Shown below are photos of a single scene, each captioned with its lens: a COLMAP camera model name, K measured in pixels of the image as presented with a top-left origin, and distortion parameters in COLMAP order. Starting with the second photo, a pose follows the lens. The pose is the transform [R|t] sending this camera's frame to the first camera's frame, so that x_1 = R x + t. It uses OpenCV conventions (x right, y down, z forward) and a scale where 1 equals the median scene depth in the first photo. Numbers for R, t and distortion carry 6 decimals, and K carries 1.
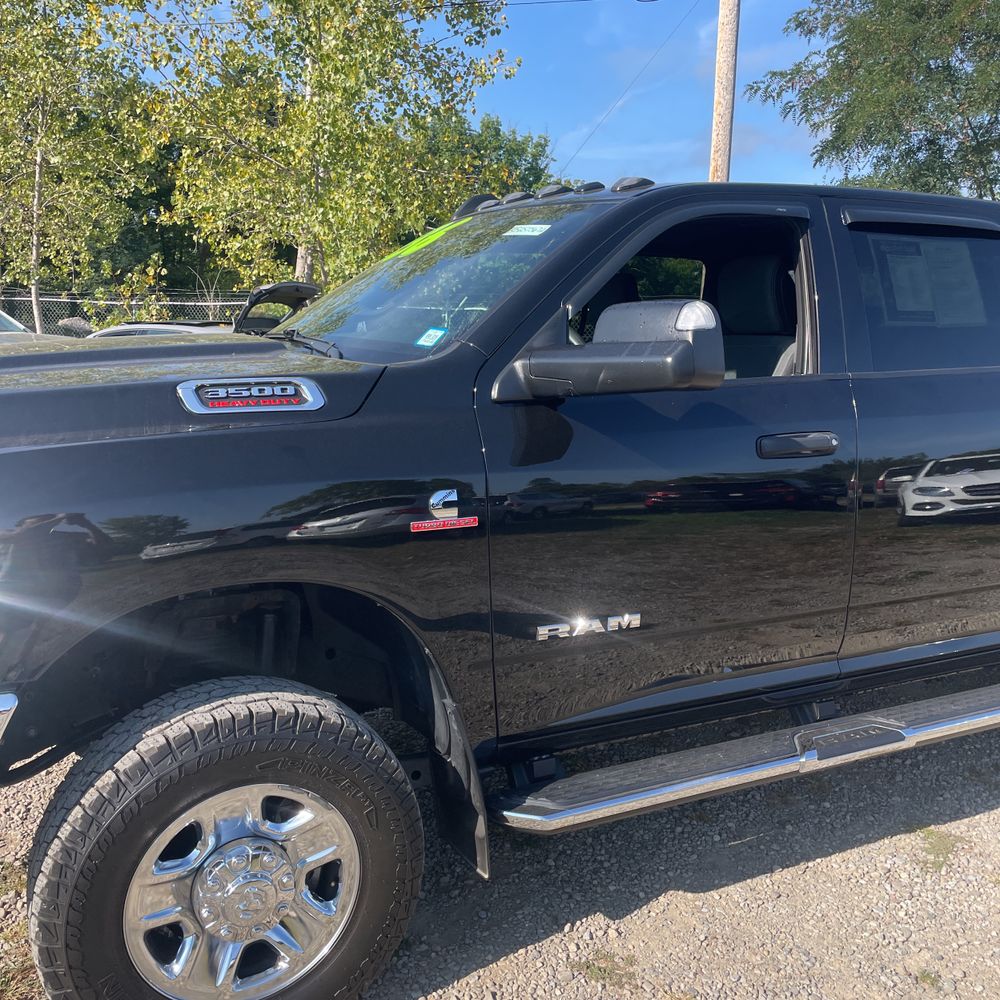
lens RADIAL K [[1007.0, 0, 502.5], [0, 1007.0, 487.4], [0, 0, 1]] dist [0.133280, -0.254204]
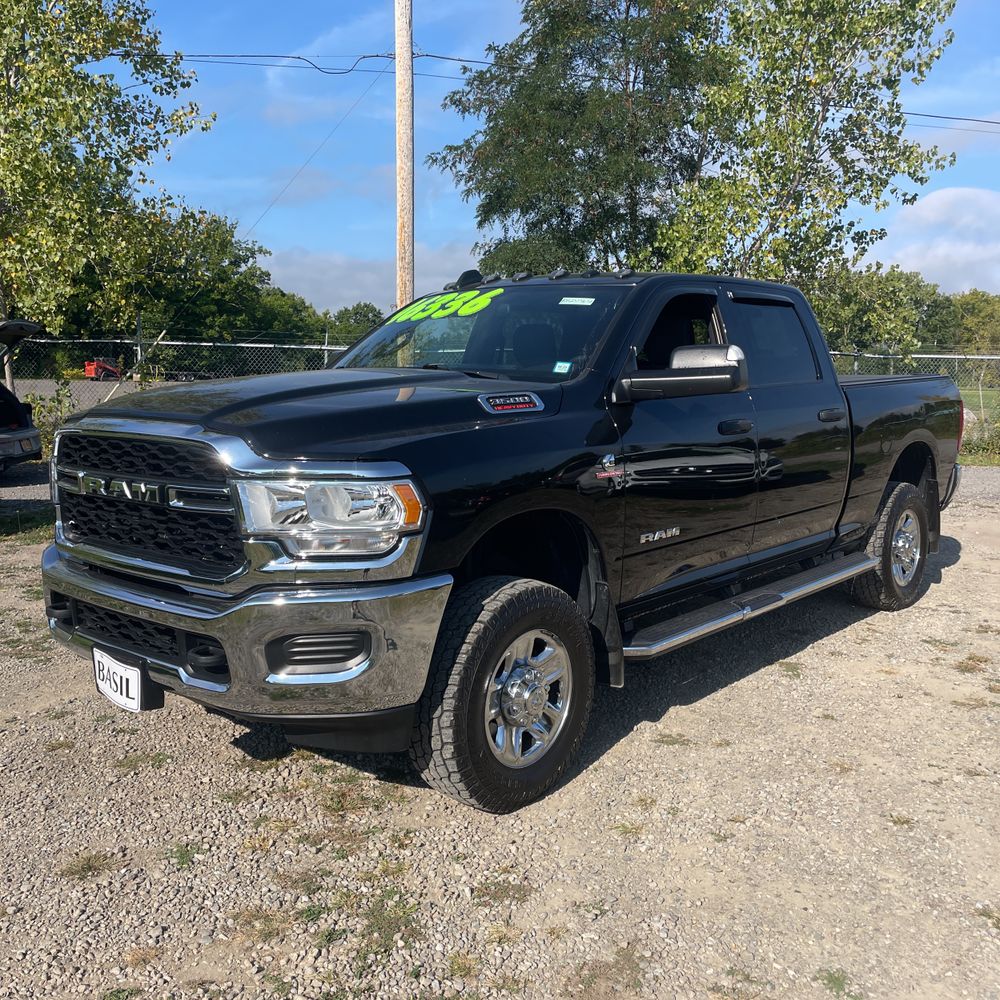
lens RADIAL K [[1036.3, 0, 473.2], [0, 1036.3, 499.1], [0, 0, 1]] dist [0.114161, -0.204101]
pose [[0.923414, -0.059622, 0.379146, -0.585546], [0.069687, 0.997486, -0.012865, 0.052405], [-0.377425, 0.038301, 0.925248, -0.340100]]
